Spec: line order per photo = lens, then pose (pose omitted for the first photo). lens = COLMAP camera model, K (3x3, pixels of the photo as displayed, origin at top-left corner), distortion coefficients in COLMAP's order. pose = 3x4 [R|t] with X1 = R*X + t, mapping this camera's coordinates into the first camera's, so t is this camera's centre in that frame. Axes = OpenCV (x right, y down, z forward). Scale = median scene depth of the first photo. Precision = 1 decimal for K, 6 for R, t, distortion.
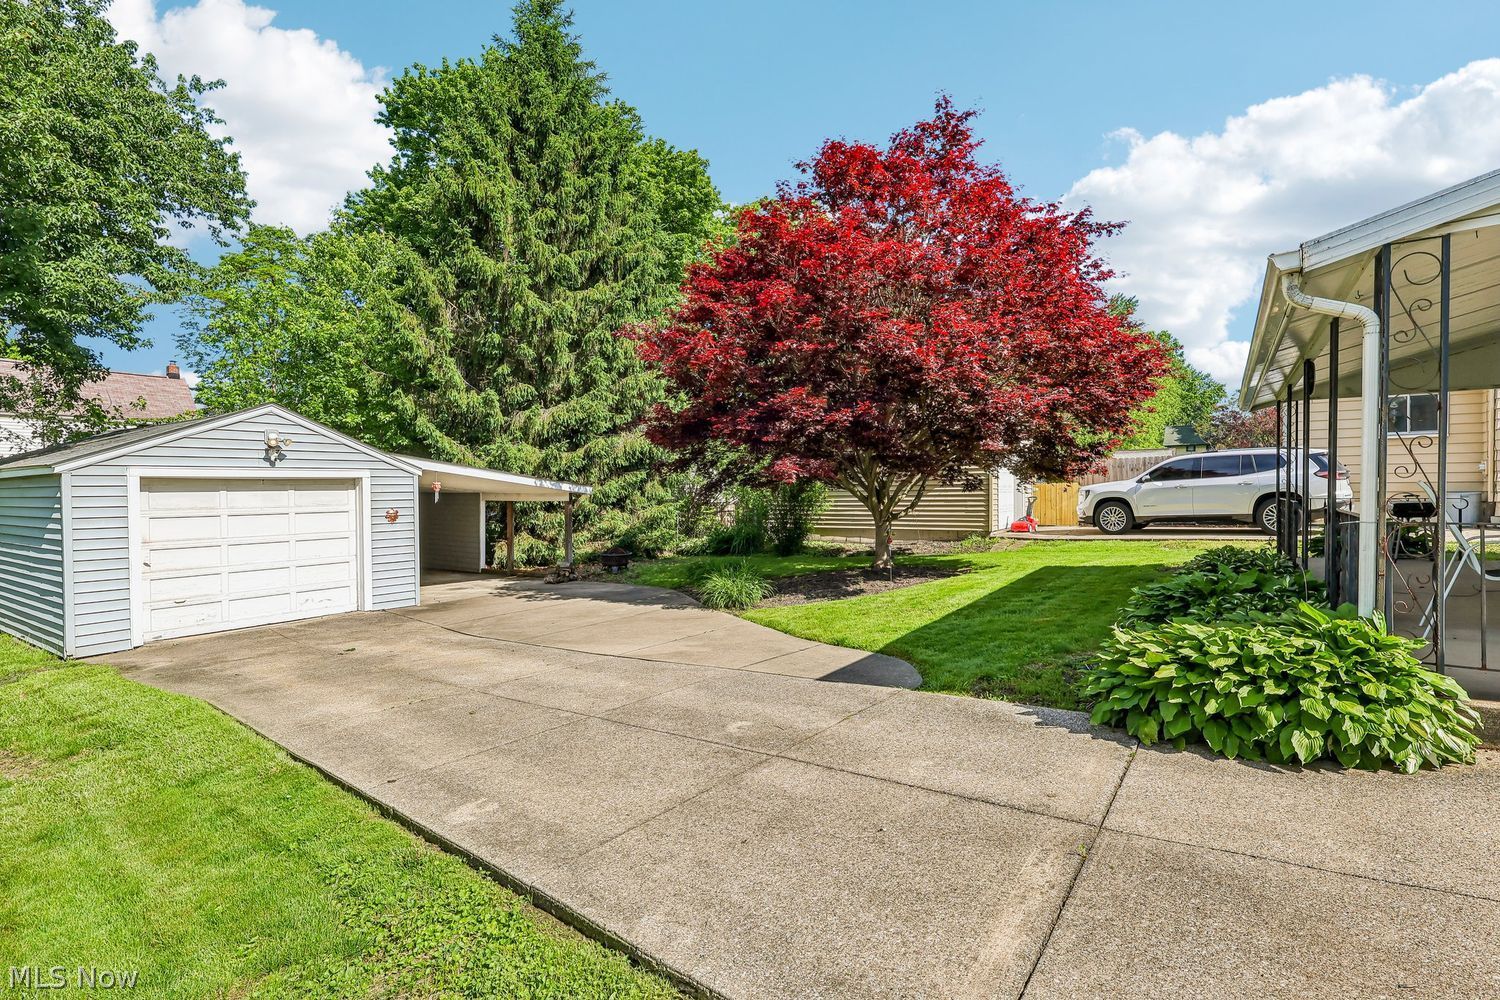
lens RADIAL K [[700.0, 0, 757.0], [0, 700.0, 494.2], [0, 0, 1]] dist [-0.000718, -0.000437]
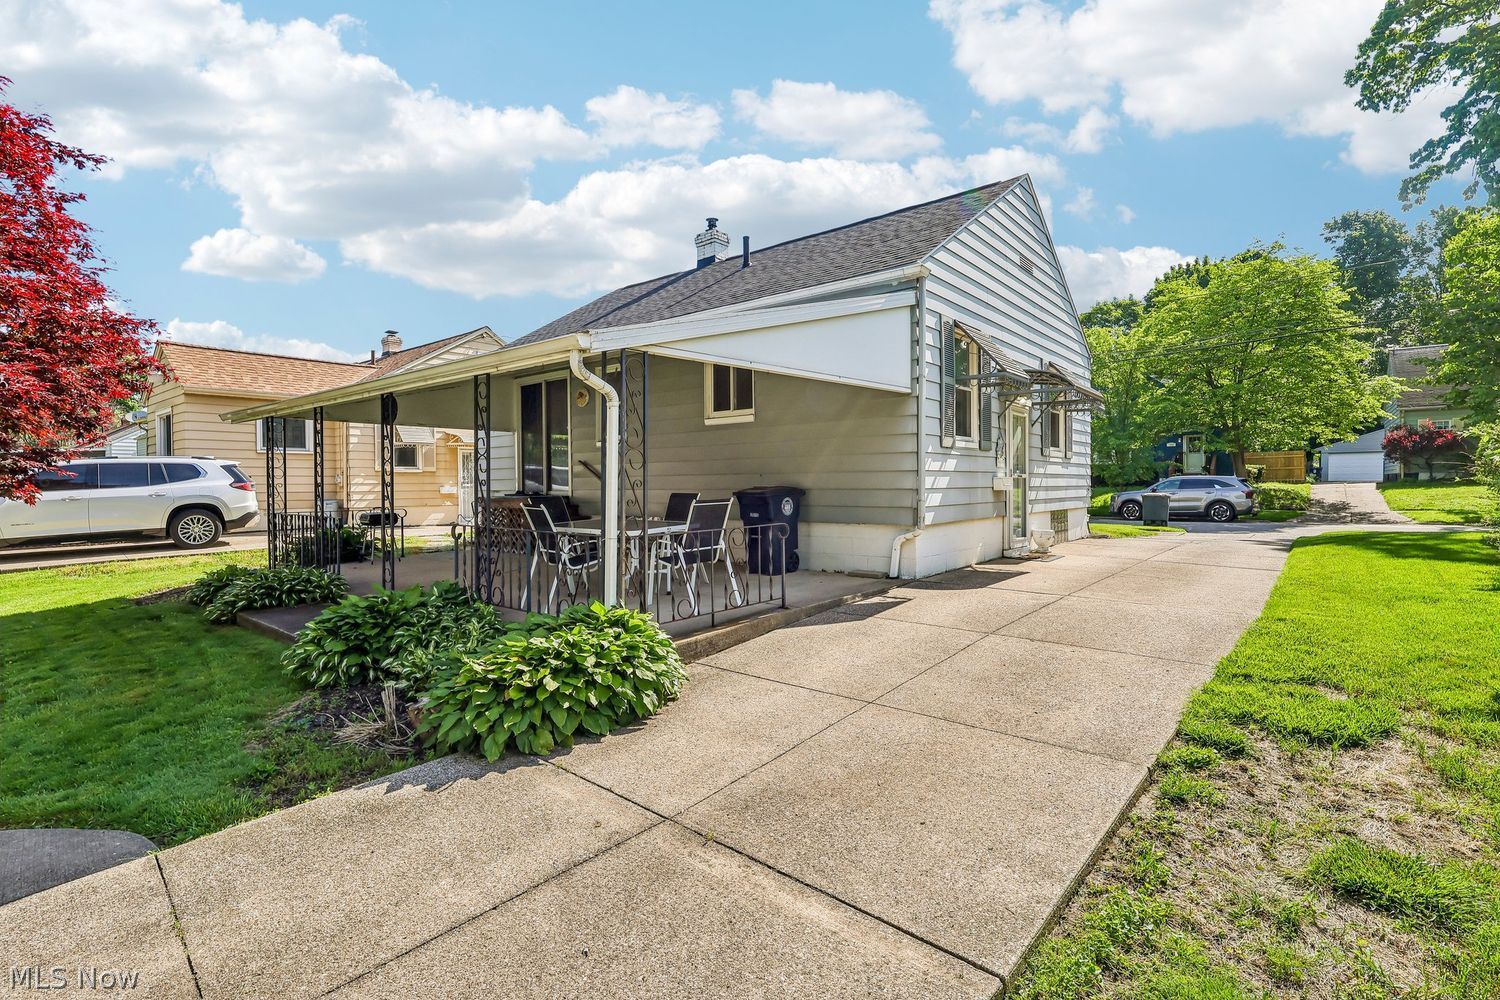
lens RADIAL K [[700.0, 0, 764.4], [0, 700.0, 500.2], [0, 0, 1]] dist [-0.000718, -0.000437]
pose [[0.083426, -0.014656, 0.996406, -0.106071], [0.009500, 0.999858, 0.013911, -0.010569], [-0.996469, 0.008305, 0.083553, 0.123408]]
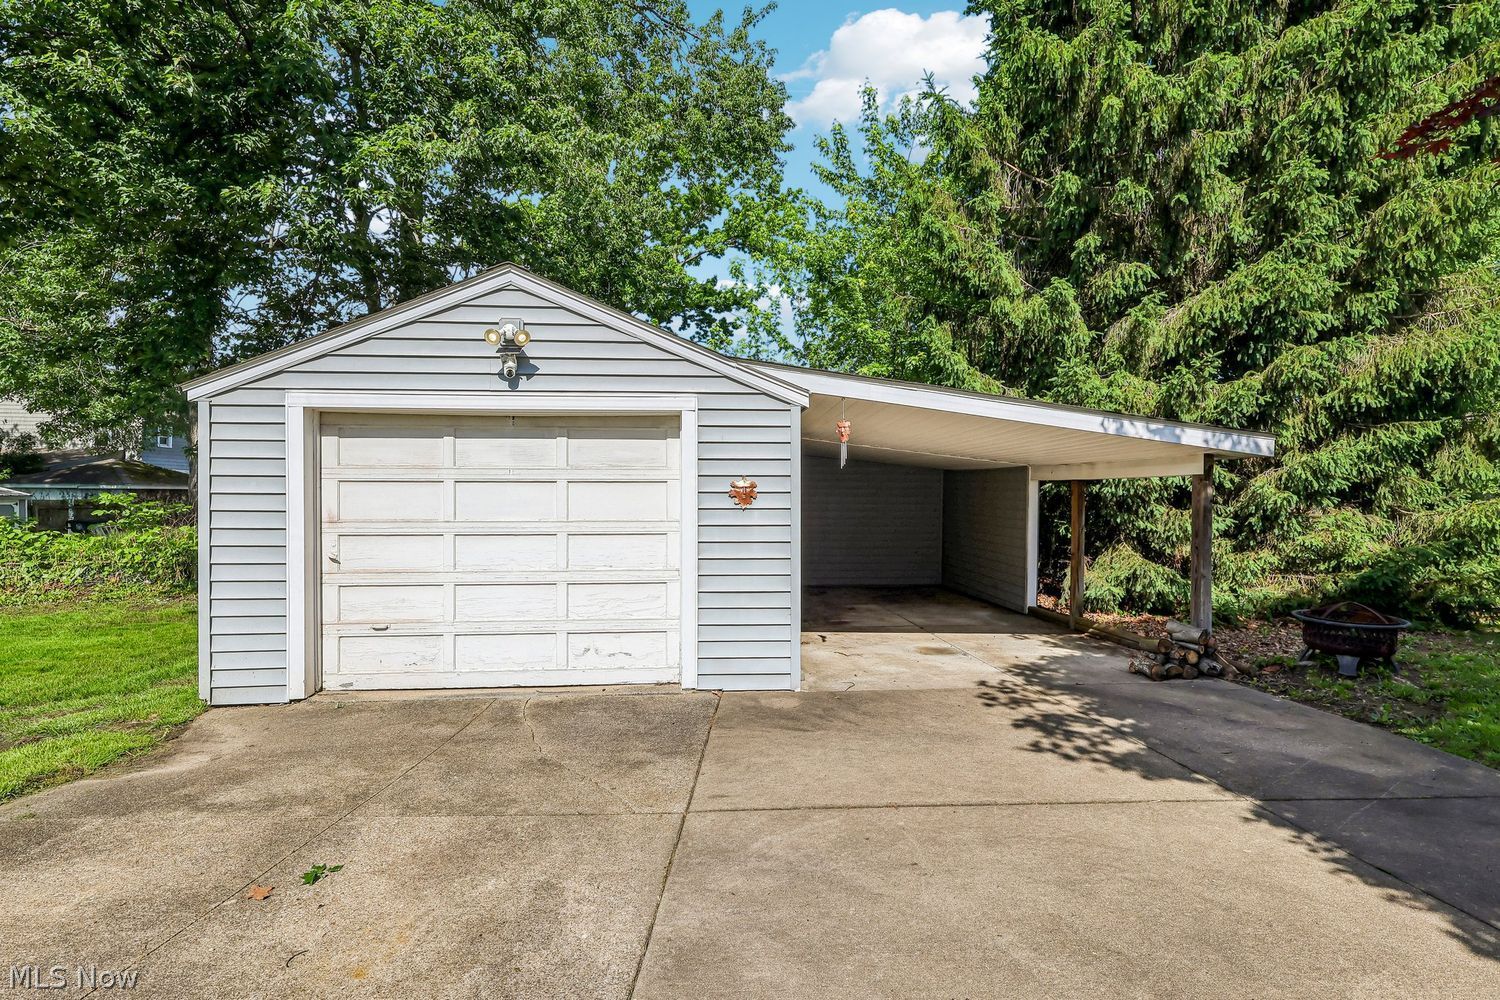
lens RADIAL K [[700.0, 0, 754.4], [0, 700.0, 497.9], [0, 0, 1]] dist [-0.000718, -0.000437]
pose [[0.624424, 0.012290, -0.780989, -0.099756], [-0.013229, 0.999899, 0.005157, 0.020930], [0.780974, 0.007112, 0.624524, 0.470256]]
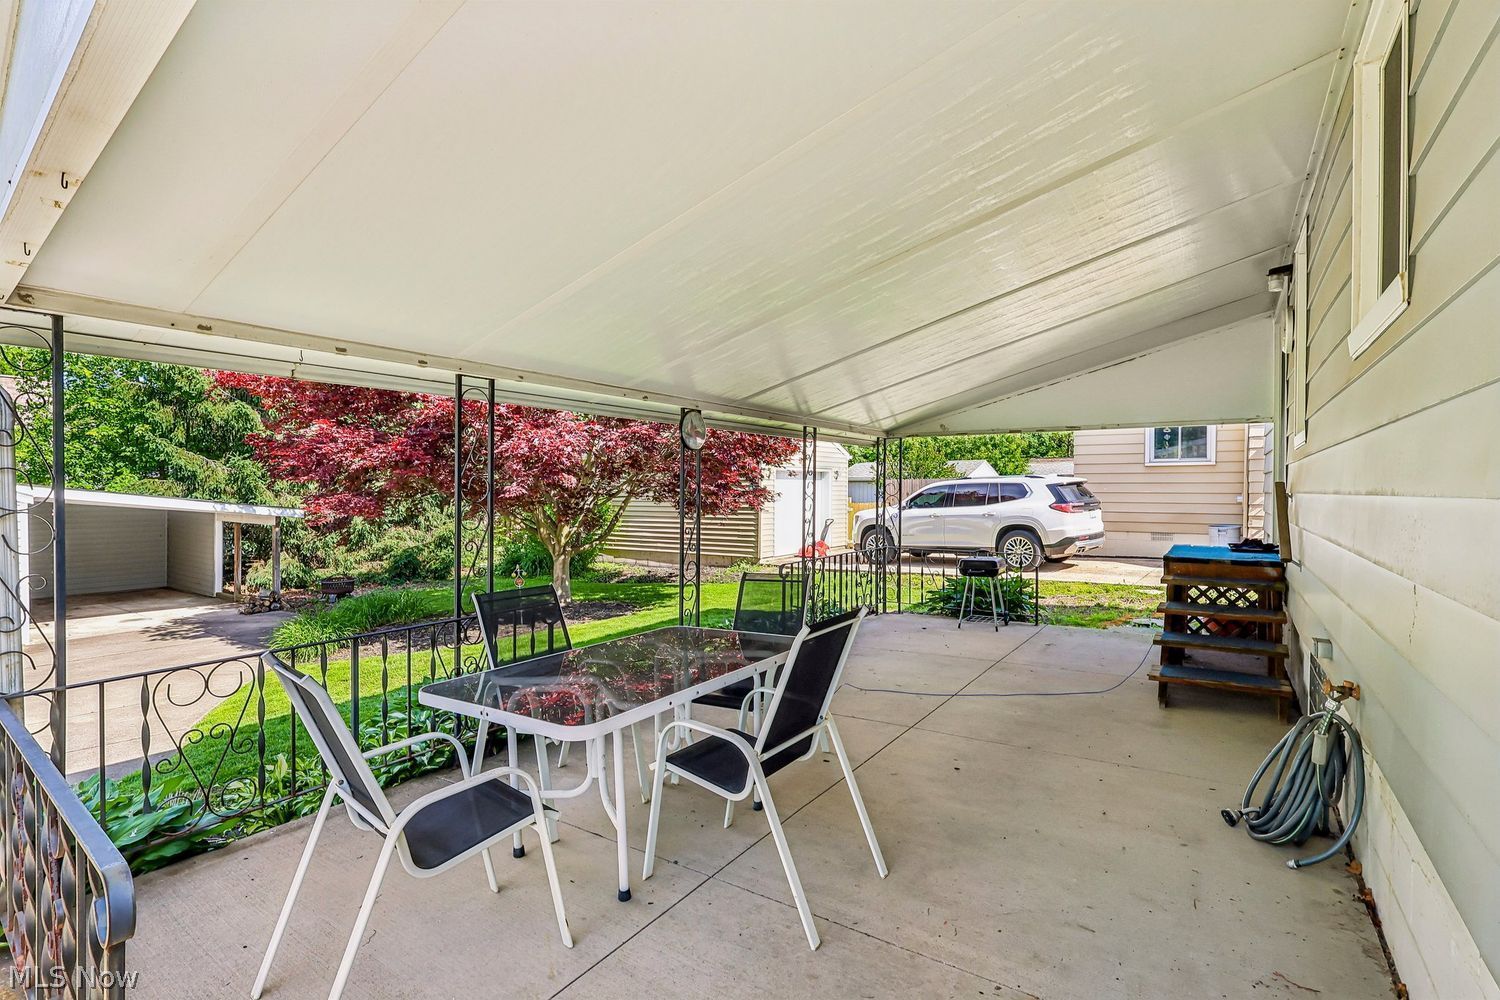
lens RADIAL K [[700.0, 0, 765.0], [0, 700.0, 496.8], [0, 0, 1]] dist [-0.000718, -0.000437]
pose [[0.999843, 0.007851, -0.015893, 0.342024], [-0.007717, 0.999934, 0.008459, -0.035264], [0.015958, -0.008335, 0.999838, 0.063945]]
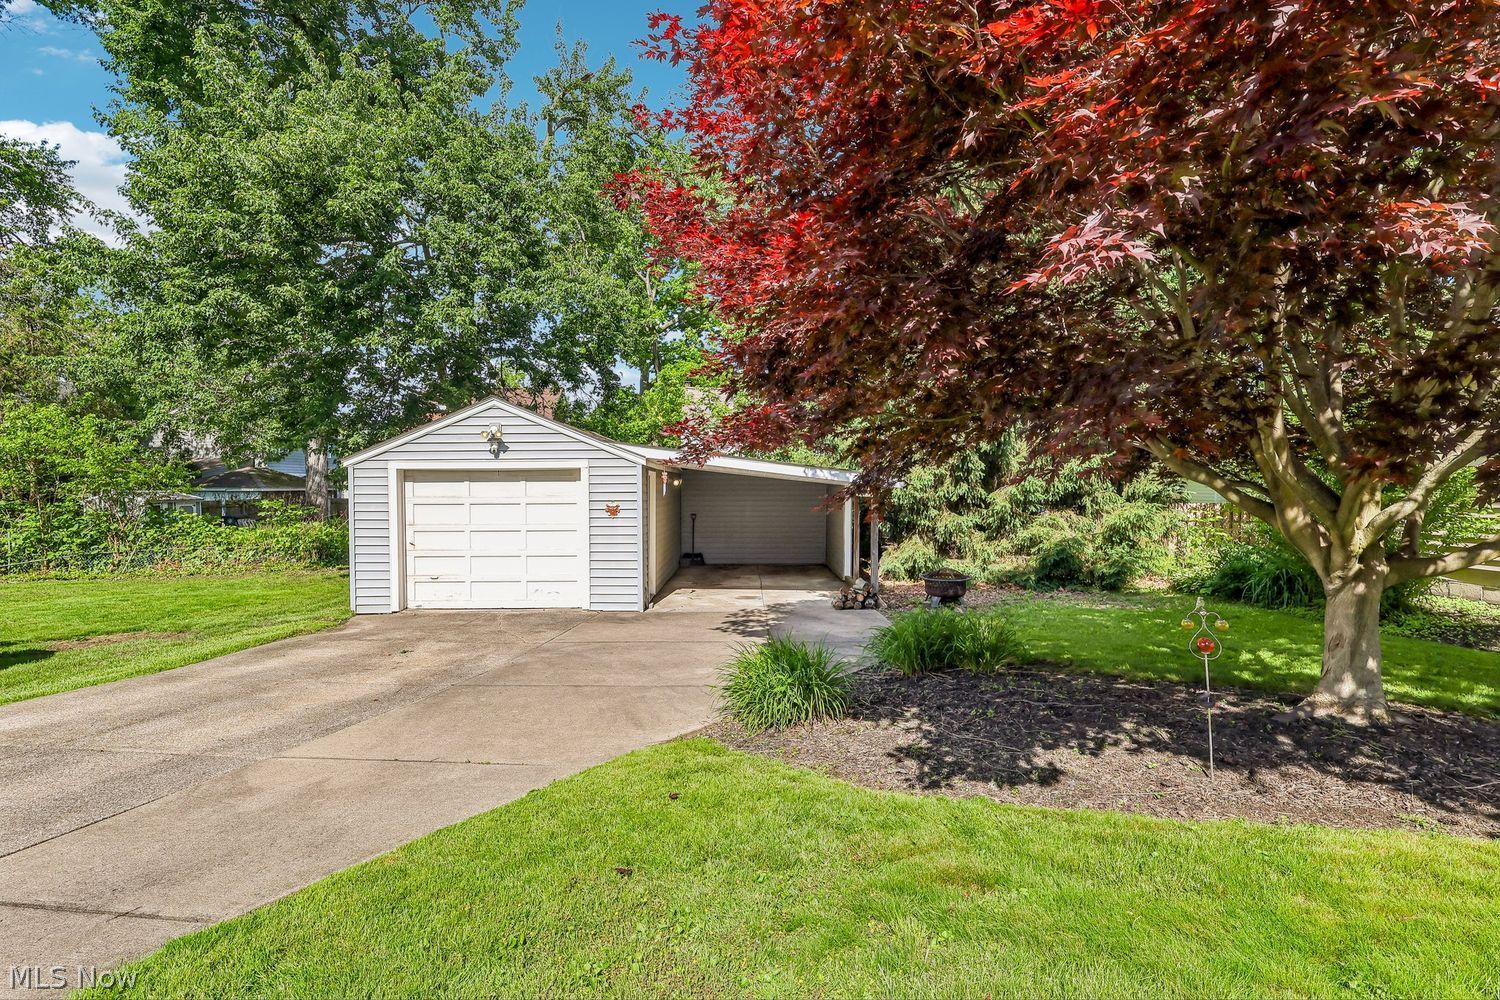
lens RADIAL K [[700.0, 0, 756.7], [0, 700.0, 495.9], [0, 0, 1]] dist [-0.000718, -0.000437]
pose [[0.553066, 0.019779, -0.832903, 0.221613], [-0.007013, 0.999793, 0.019086, -0.003703], [0.833108, -0.004714, 0.553090, 0.431094]]
